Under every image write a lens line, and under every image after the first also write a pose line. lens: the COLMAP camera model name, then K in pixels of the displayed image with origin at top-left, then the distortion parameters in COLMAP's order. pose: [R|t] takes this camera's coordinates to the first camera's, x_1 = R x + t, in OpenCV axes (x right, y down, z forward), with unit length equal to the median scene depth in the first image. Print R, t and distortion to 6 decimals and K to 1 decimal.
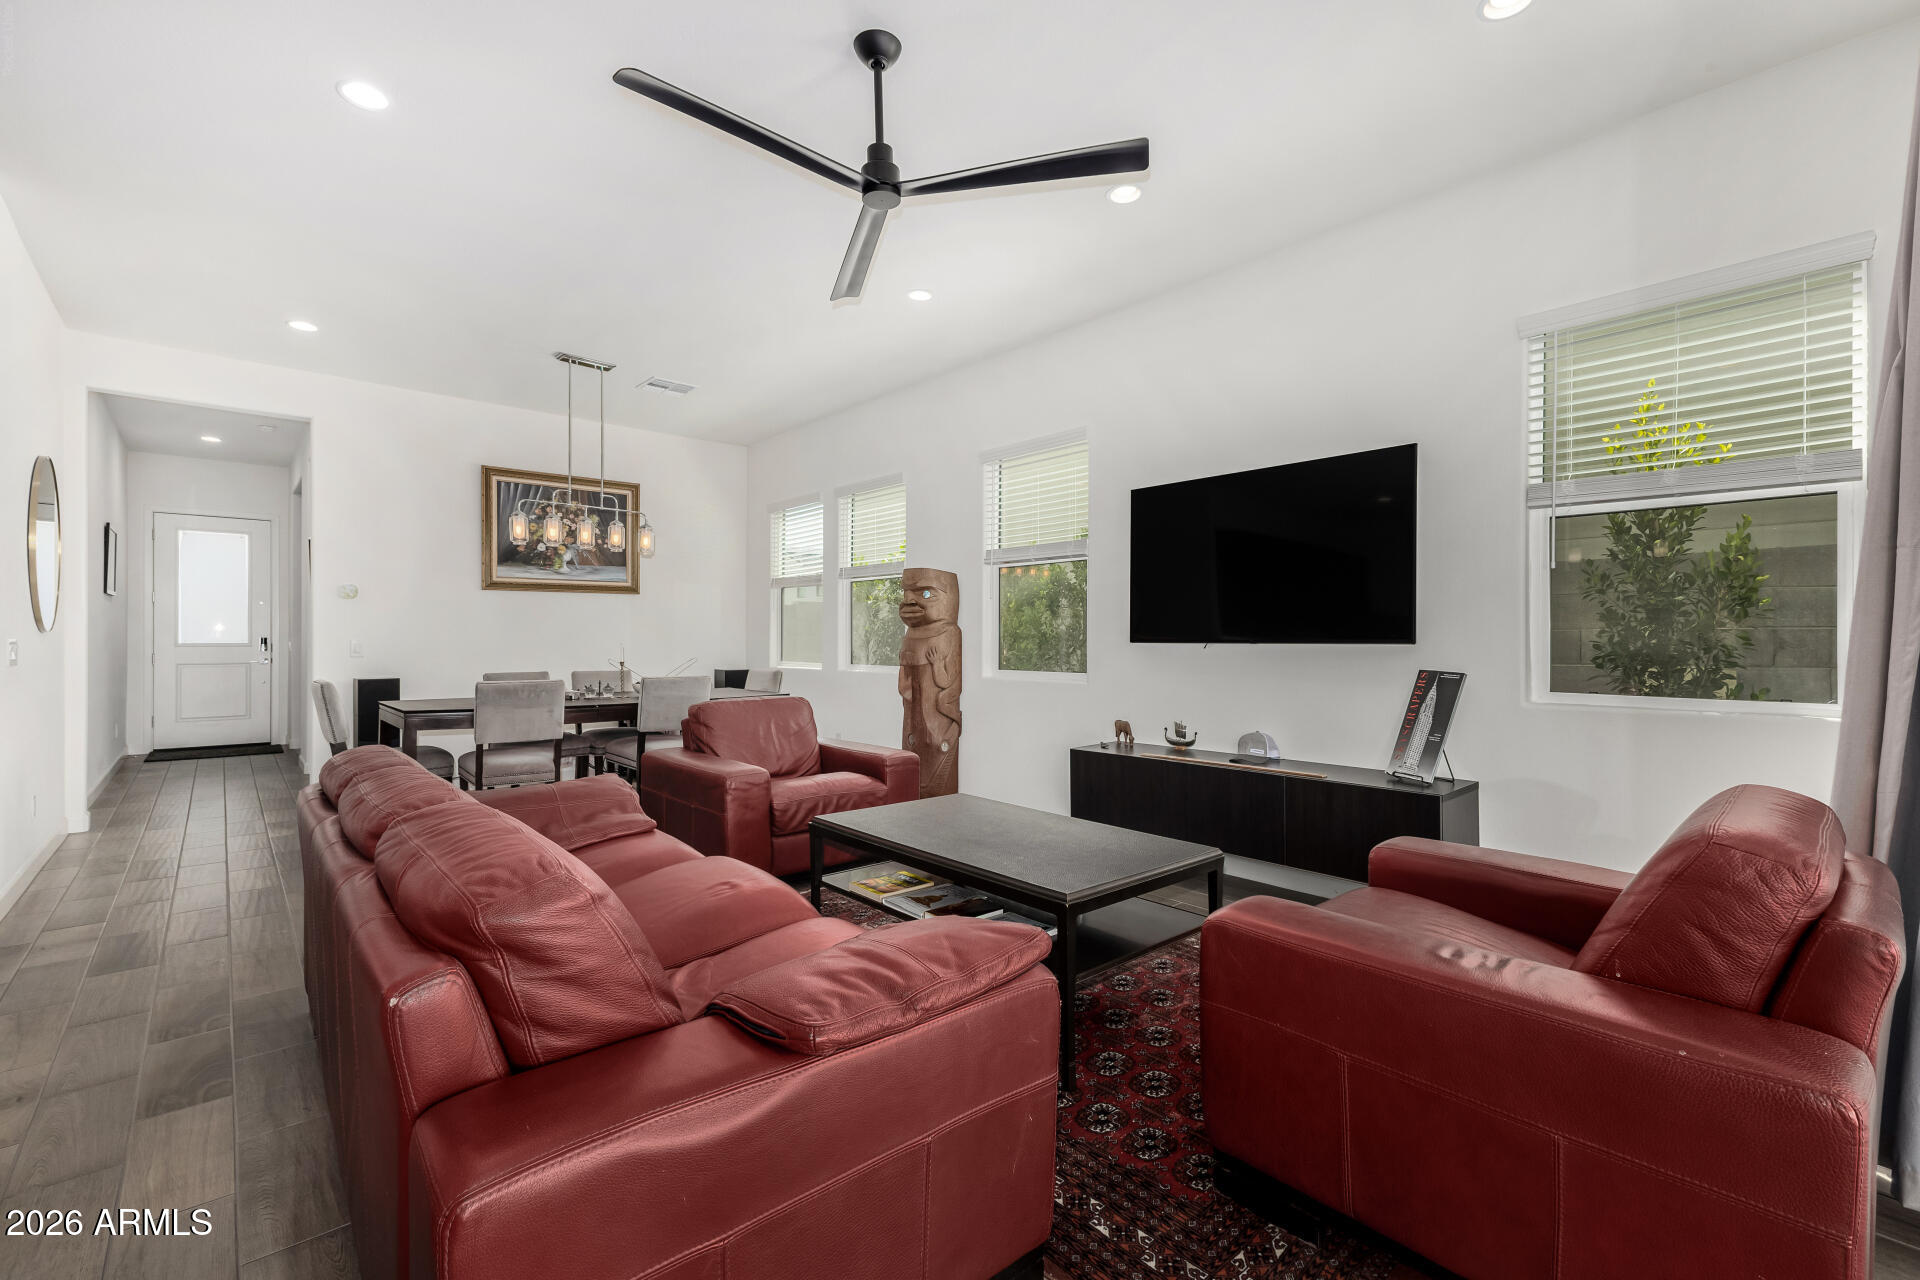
lens RADIAL K [[836.1, 0, 968.2], [0, 836.1, 636.3], [0, 0, 1]] dist [0.009112, -0.000234]
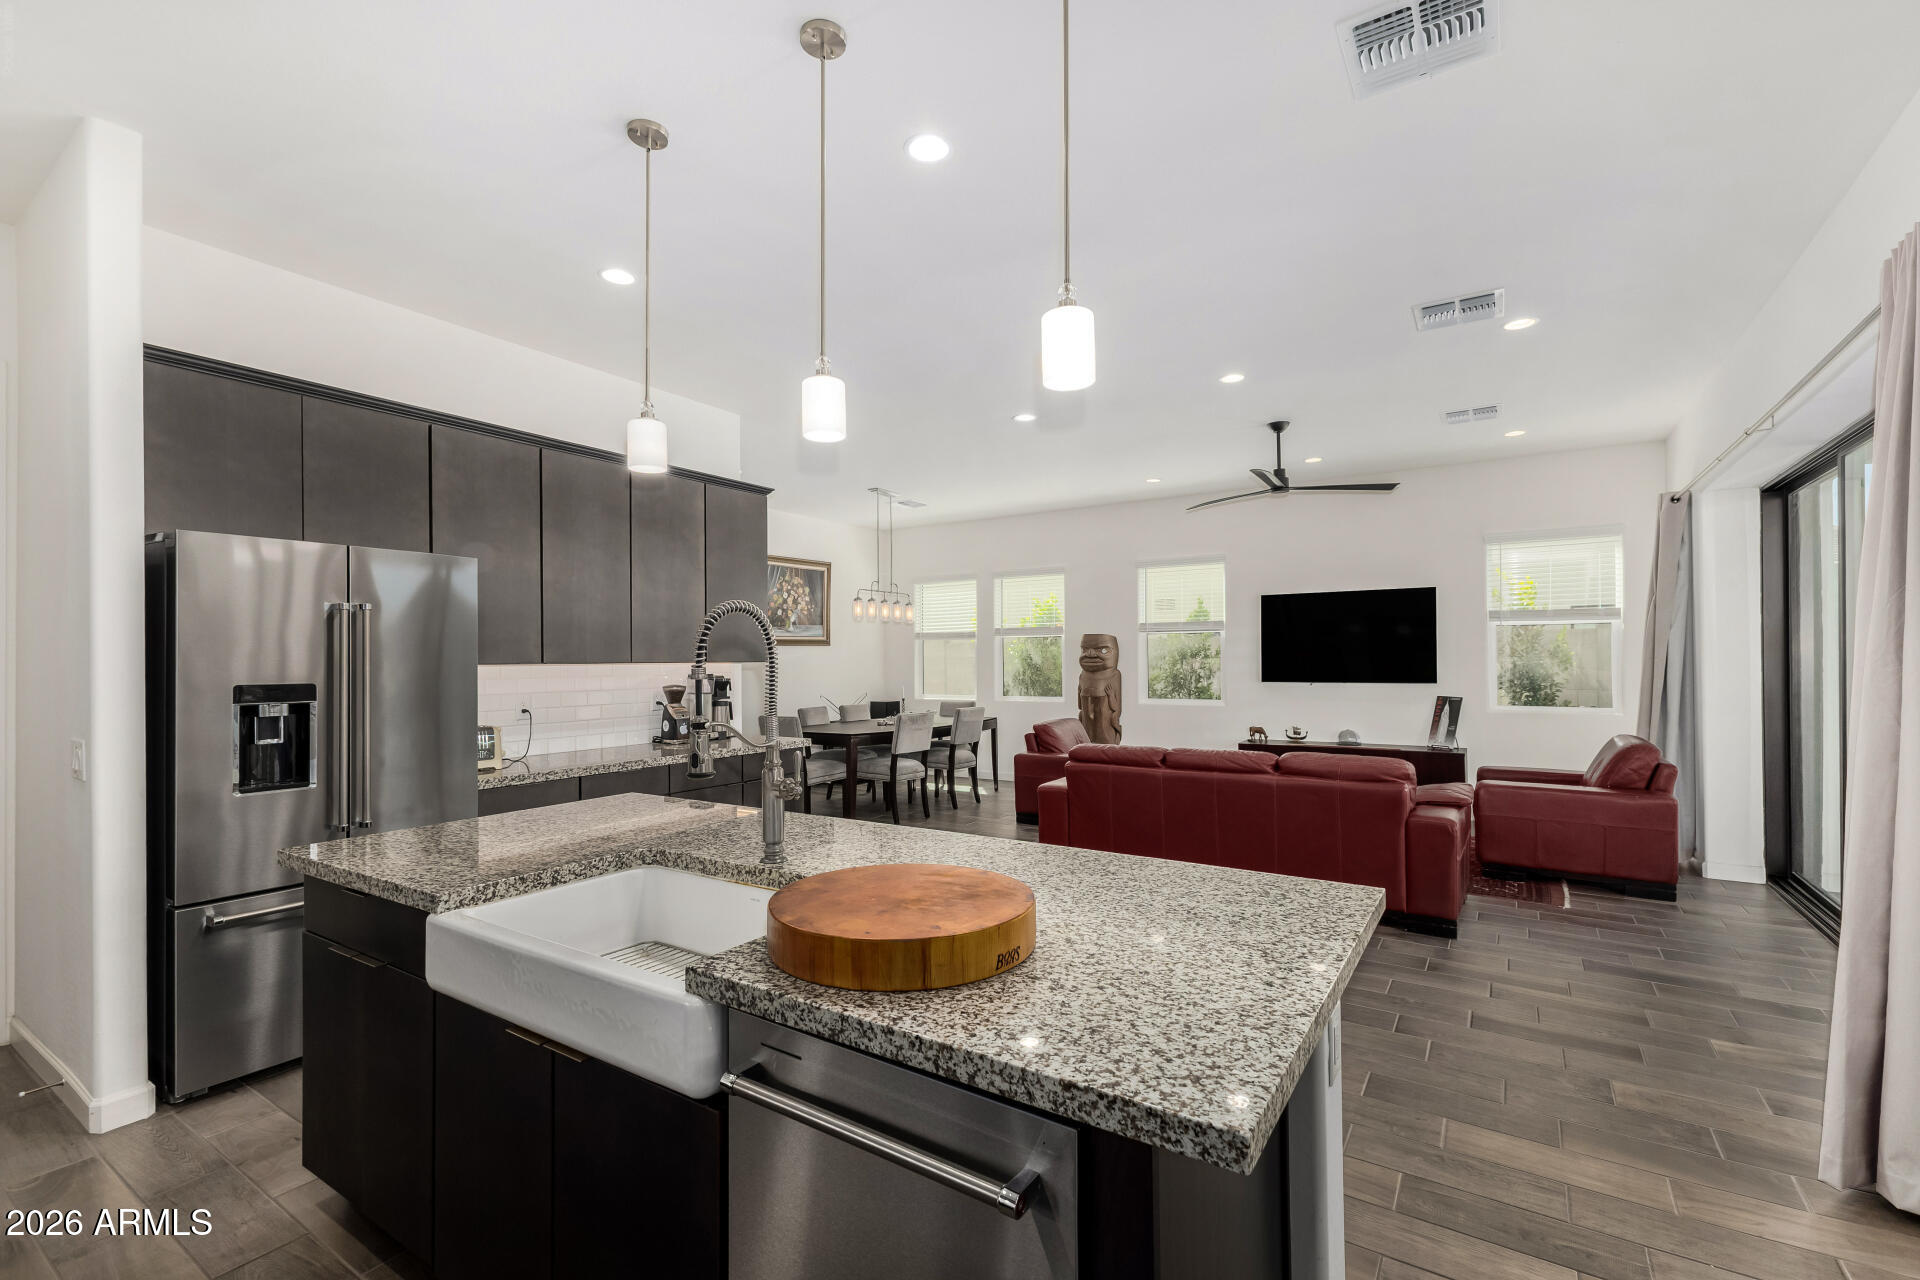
lens RADIAL K [[836.1, 0, 956.1], [0, 836.1, 651.9], [0, 0, 1]] dist [0.009112, -0.000234]
pose [[0.971470, -0.008014, 0.237029, -0.848144], [0.009280, 0.999948, -0.004226, -0.054282], [-0.236983, 0.006305, 0.971493, -0.556567]]
